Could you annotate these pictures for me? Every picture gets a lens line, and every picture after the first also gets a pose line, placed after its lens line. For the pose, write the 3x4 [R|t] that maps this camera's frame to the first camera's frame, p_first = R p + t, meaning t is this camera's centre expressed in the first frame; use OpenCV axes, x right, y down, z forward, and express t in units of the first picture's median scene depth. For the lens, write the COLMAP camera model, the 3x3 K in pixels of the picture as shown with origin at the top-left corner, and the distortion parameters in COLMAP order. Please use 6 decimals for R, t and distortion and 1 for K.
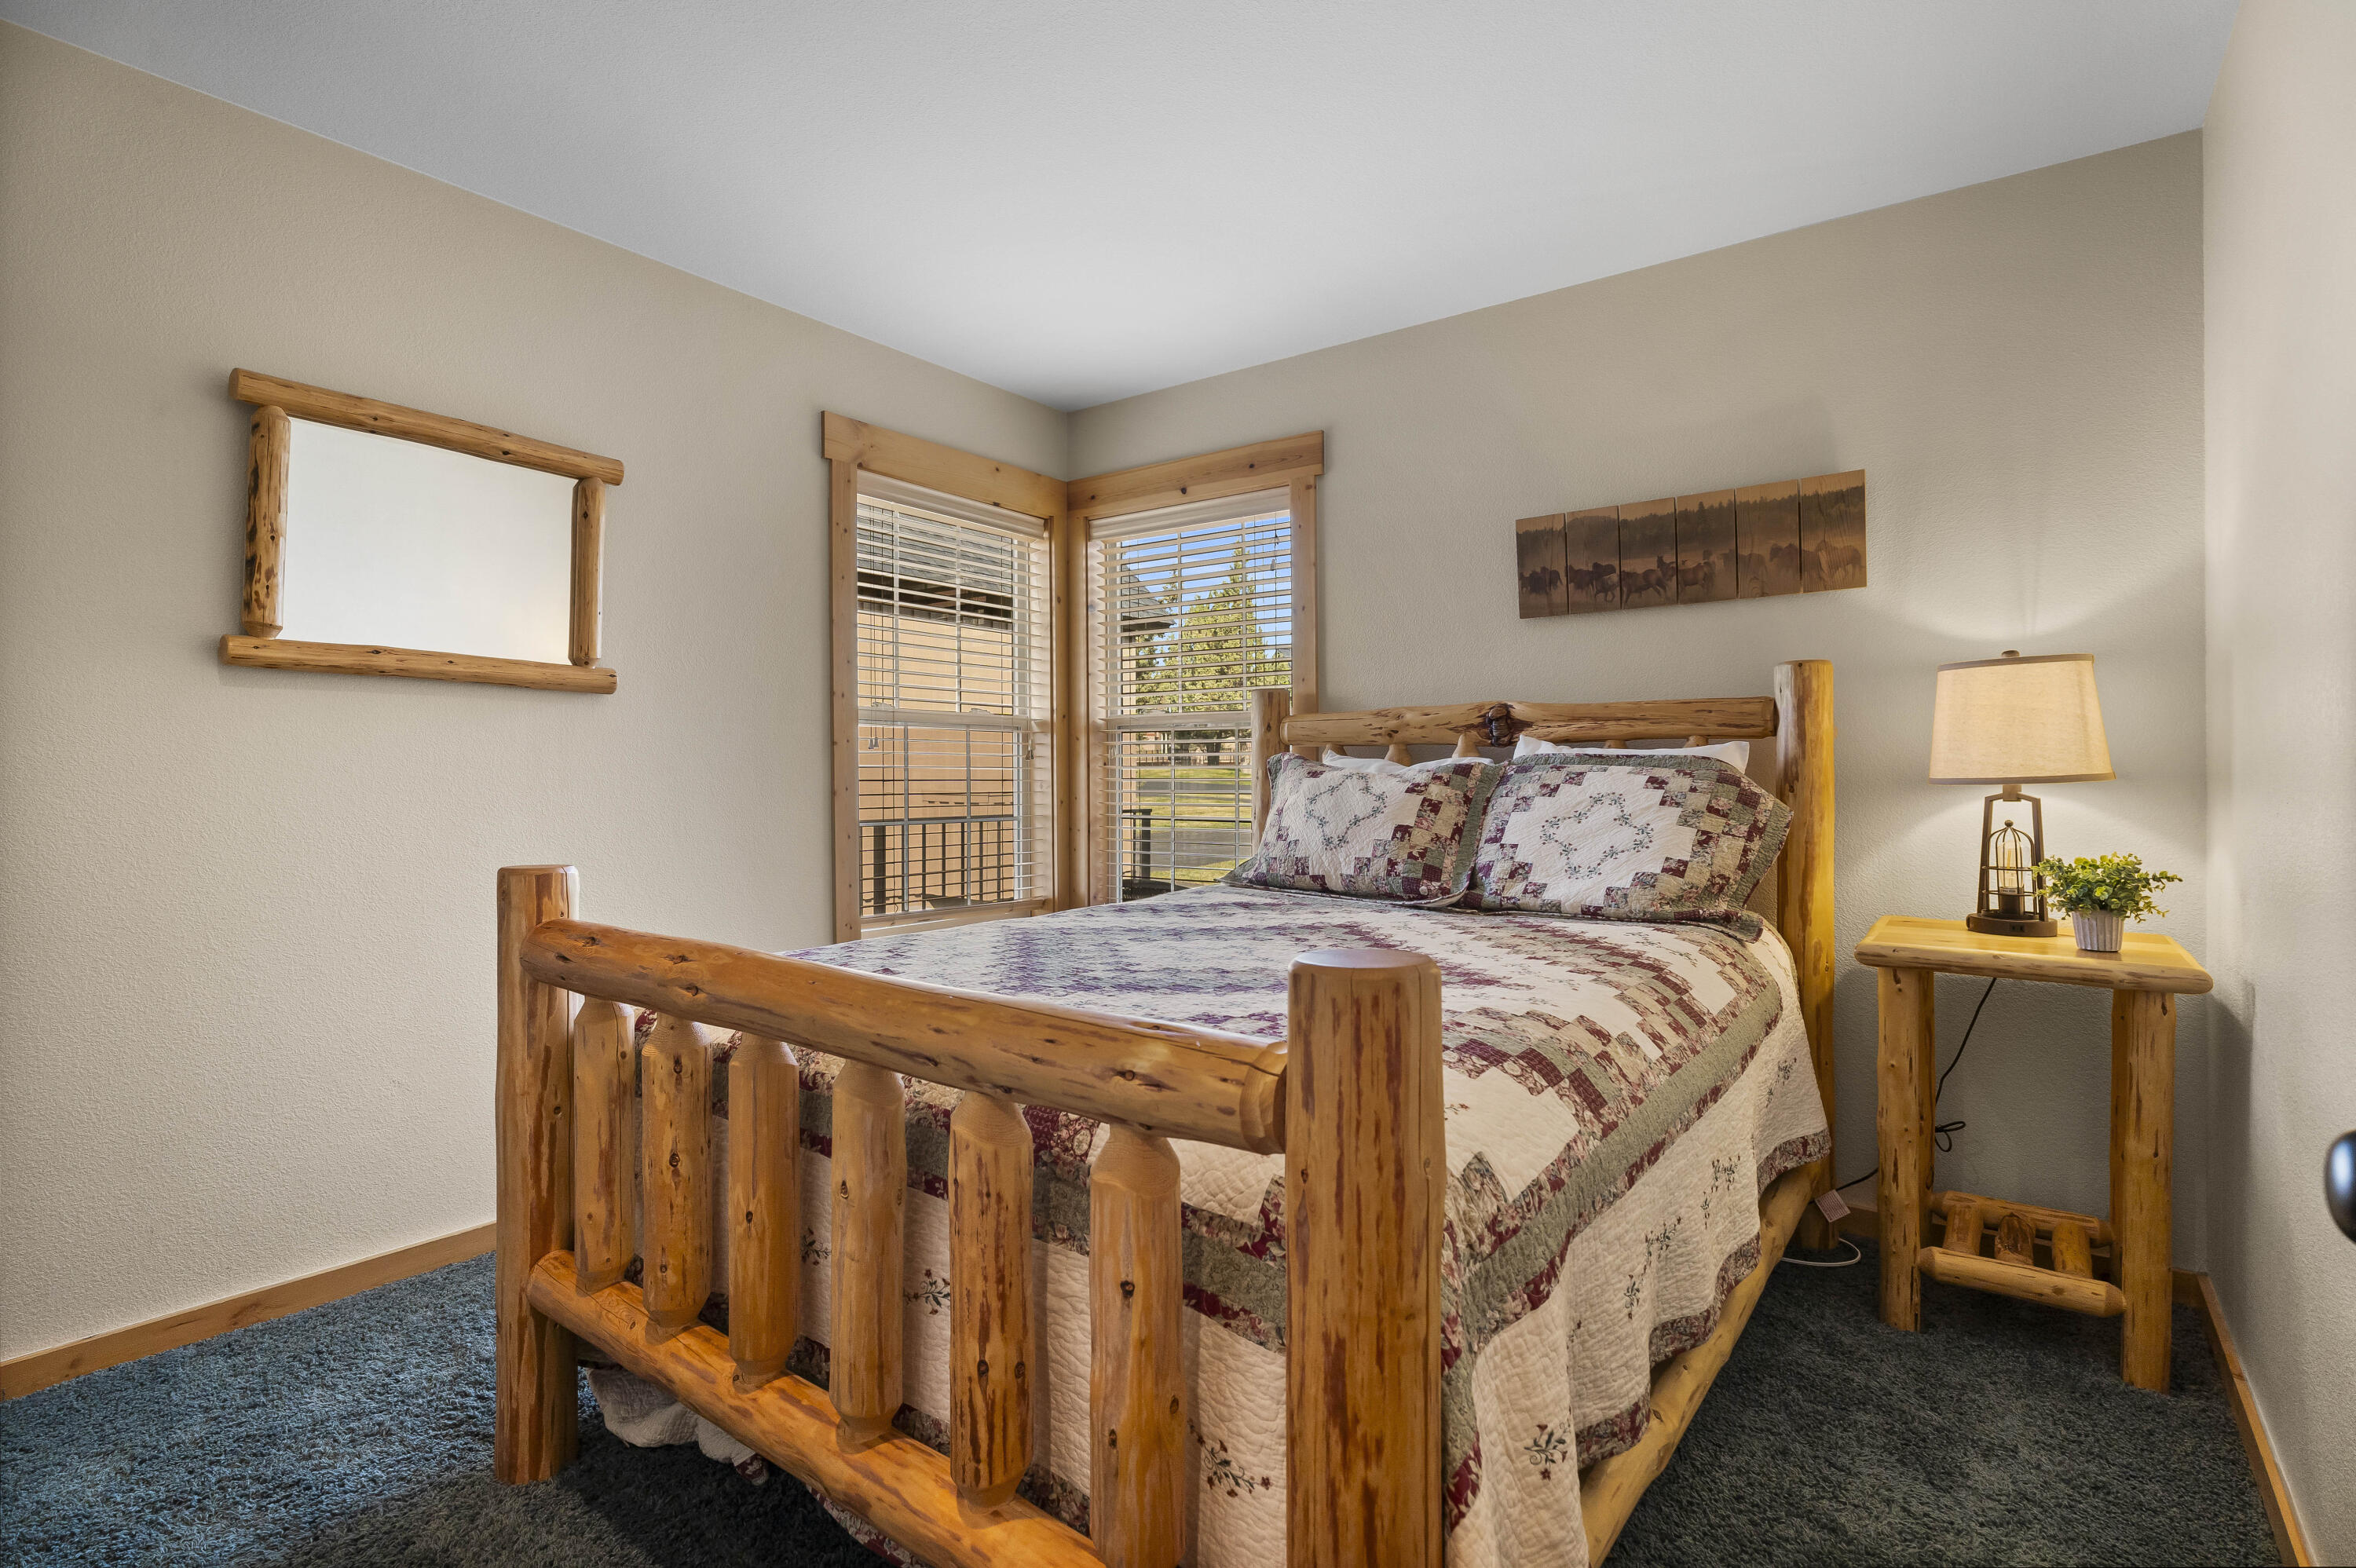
lens RADIAL K [[1131.1, 0, 1180.2], [0, 1131.1, 778.3], [0, 0, 1]] dist [-0.000294, -0.000012]
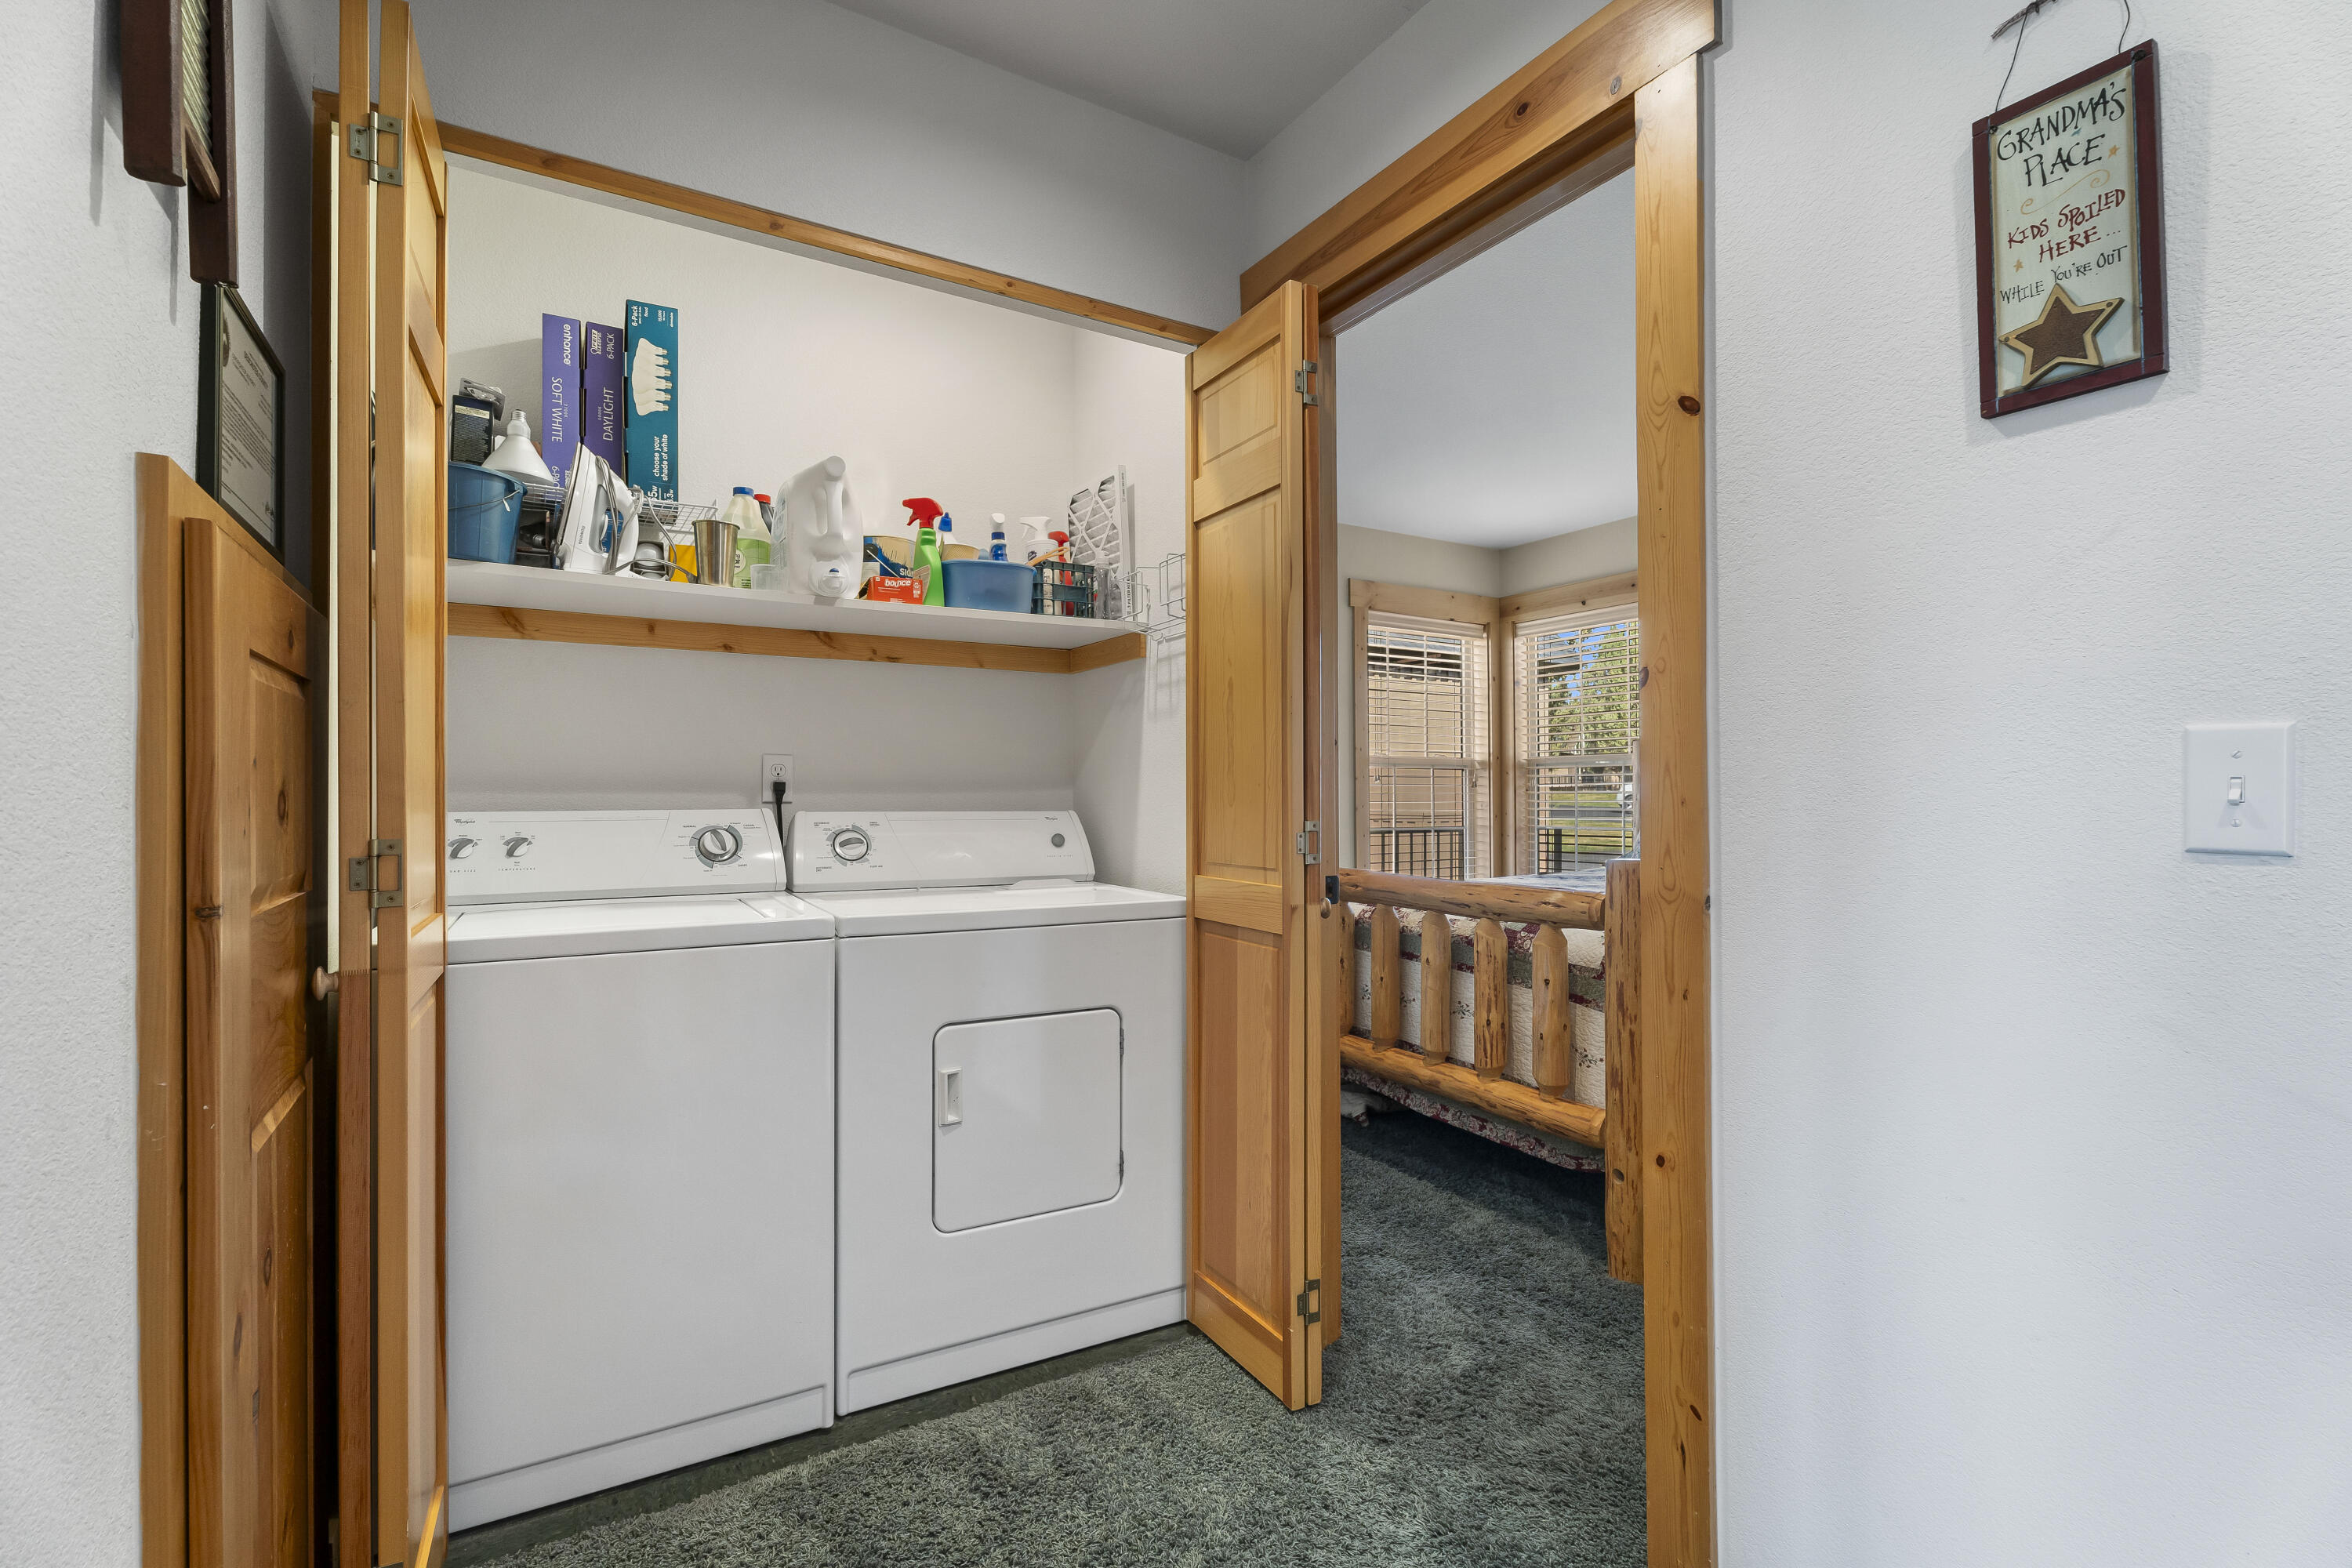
lens RADIAL K [[1079.1, 0, 1174.9], [0, 1079.1, 802.1], [0, 0, 1]] dist [0.011393, 0.000212]
pose [[0.931392, -0.000991, -0.364016, 0.021123], [0.000957, 1.000000, -0.000274, 0.003048], [0.364016, -0.000093, 0.931393, -0.551440]]
